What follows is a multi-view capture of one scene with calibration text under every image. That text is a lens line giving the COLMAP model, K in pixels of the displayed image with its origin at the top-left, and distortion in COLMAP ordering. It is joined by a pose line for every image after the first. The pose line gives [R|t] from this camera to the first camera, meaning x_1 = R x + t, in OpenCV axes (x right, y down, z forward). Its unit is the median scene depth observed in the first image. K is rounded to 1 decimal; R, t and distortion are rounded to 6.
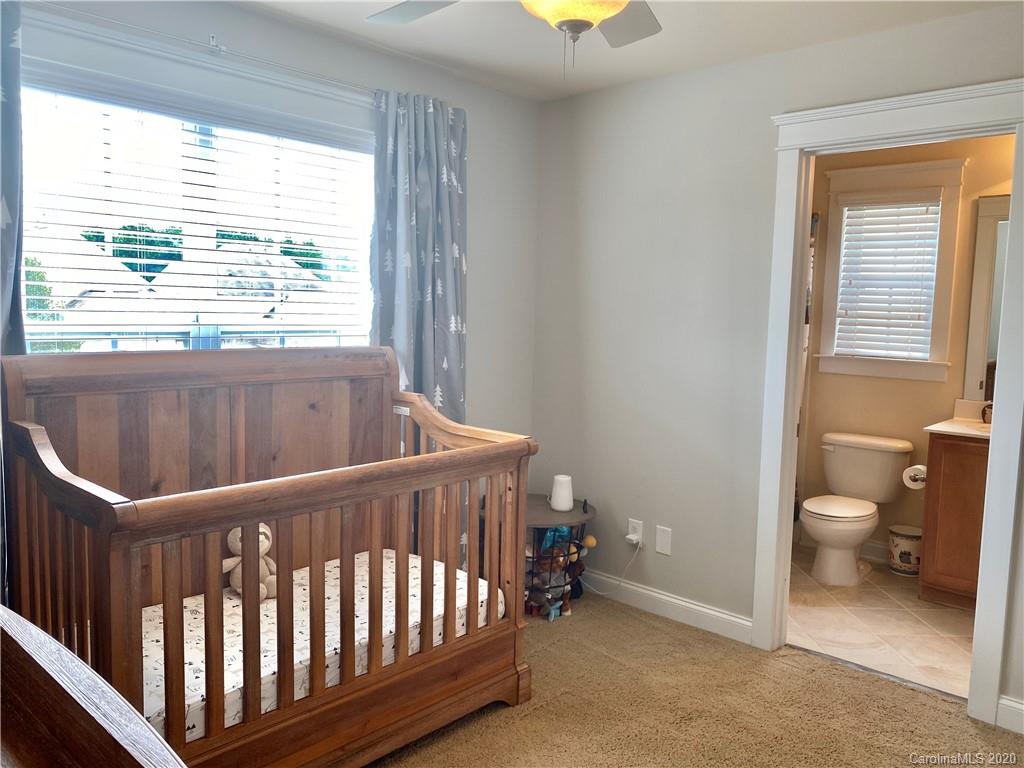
lens RADIAL K [[788.0, 0, 521.9], [0, 788.0, 381.3], [0, 0, 1]] dist [0.017866, -0.015702]
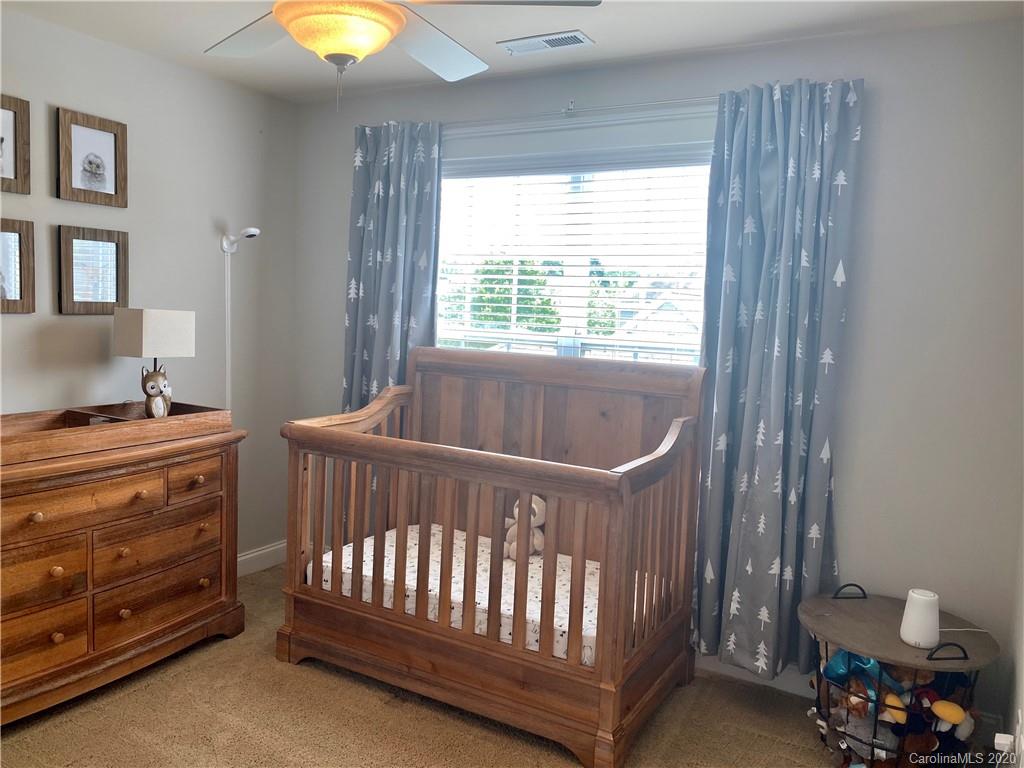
lens RADIAL K [[788.0, 0, 520.0], [0, 788.0, 384.3], [0, 0, 1]] dist [0.017866, -0.015702]
pose [[0.217570, 0.077788, -0.972940, 0.793484], [-0.129583, 0.990297, 0.050199, -0.050629], [0.967405, 0.115155, 0.225539, 0.671958]]
